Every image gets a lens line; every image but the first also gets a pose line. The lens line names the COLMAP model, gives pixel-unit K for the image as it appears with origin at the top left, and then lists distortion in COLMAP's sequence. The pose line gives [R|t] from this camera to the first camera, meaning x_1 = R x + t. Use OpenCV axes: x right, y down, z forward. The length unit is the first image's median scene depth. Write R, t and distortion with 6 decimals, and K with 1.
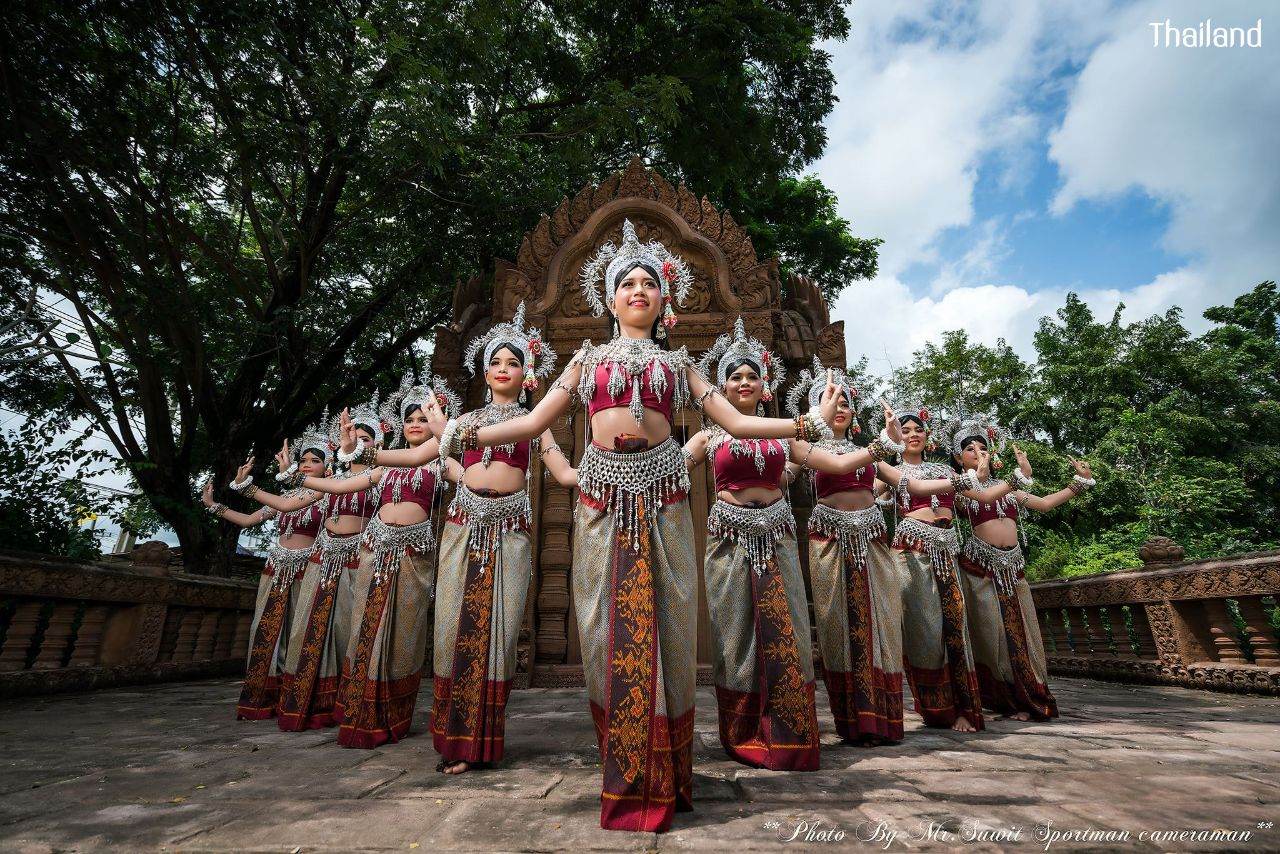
lens RADIAL K [[582.2, 0, 638.5], [0, 582.2, 426.1], [0, 0, 1]] dist [-0.004827, 0.001412]
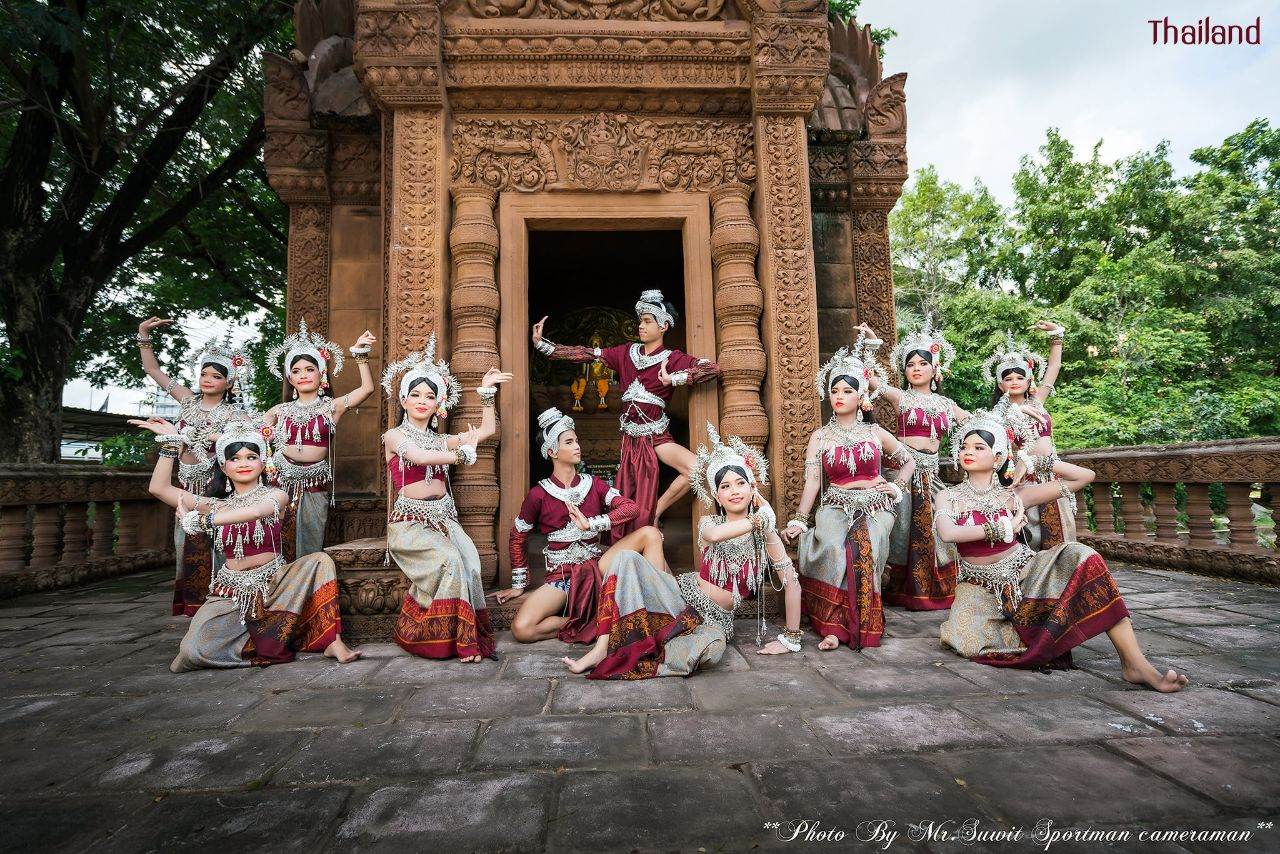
lens RADIAL K [[579.9, 0, 637.5], [0, 579.9, 425.1], [0, 0, 1]] dist [-0.000634, 0.000358]
pose [[0.995584, -0.009033, 0.093443, -0.022307], [-0.014294, 0.969170, 0.245978, 0.054983], [-0.092784, -0.246227, 0.964761, 0.318893]]
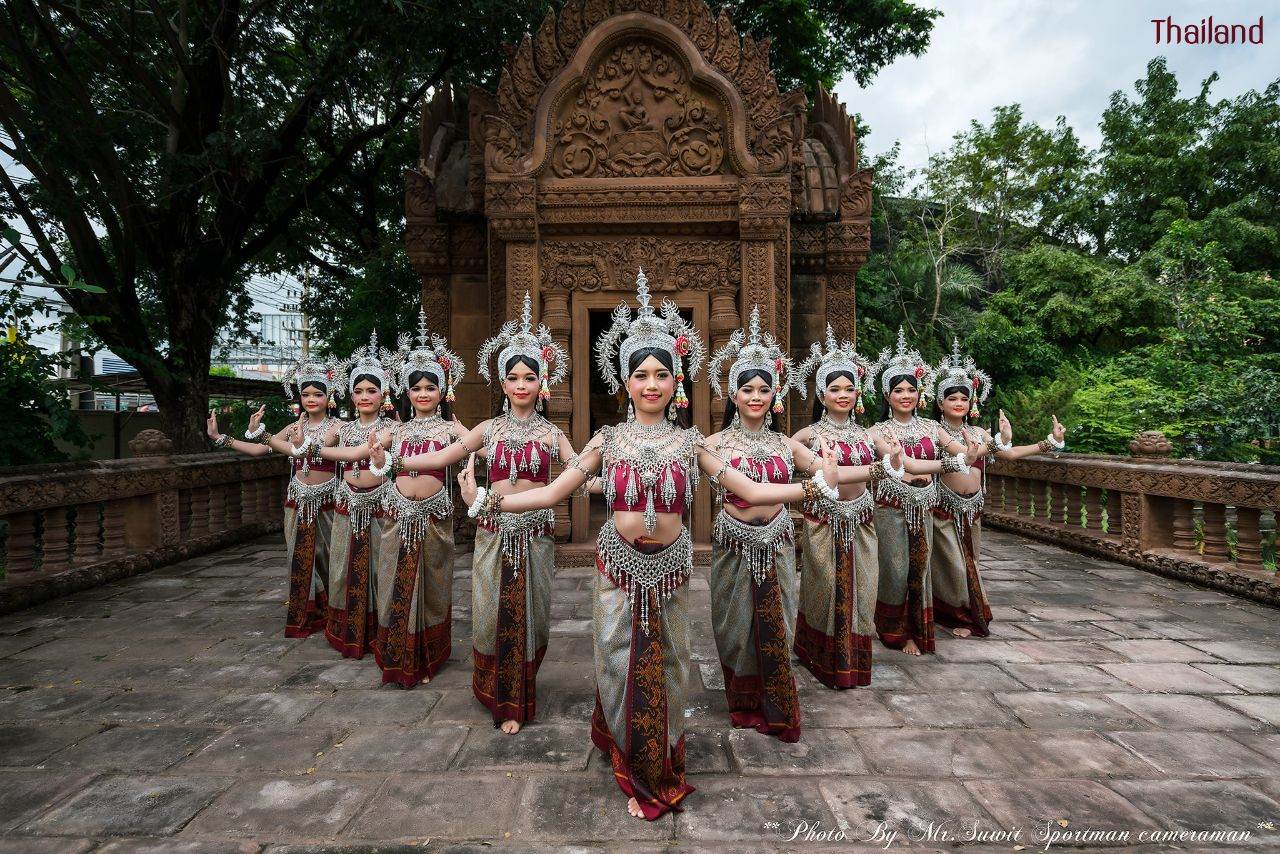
lens RADIAL K [[643.0, 0, 640.1], [0, 643.0, 422.9], [0, 0, 1]] dist [0.001405, 0.000517]
pose [[0.999782, 0.002907, 0.020679, -0.018310], [-0.009655, 0.942402, 0.334343, -0.154758], [-0.018516, -0.334470, 0.942224, -0.034166]]
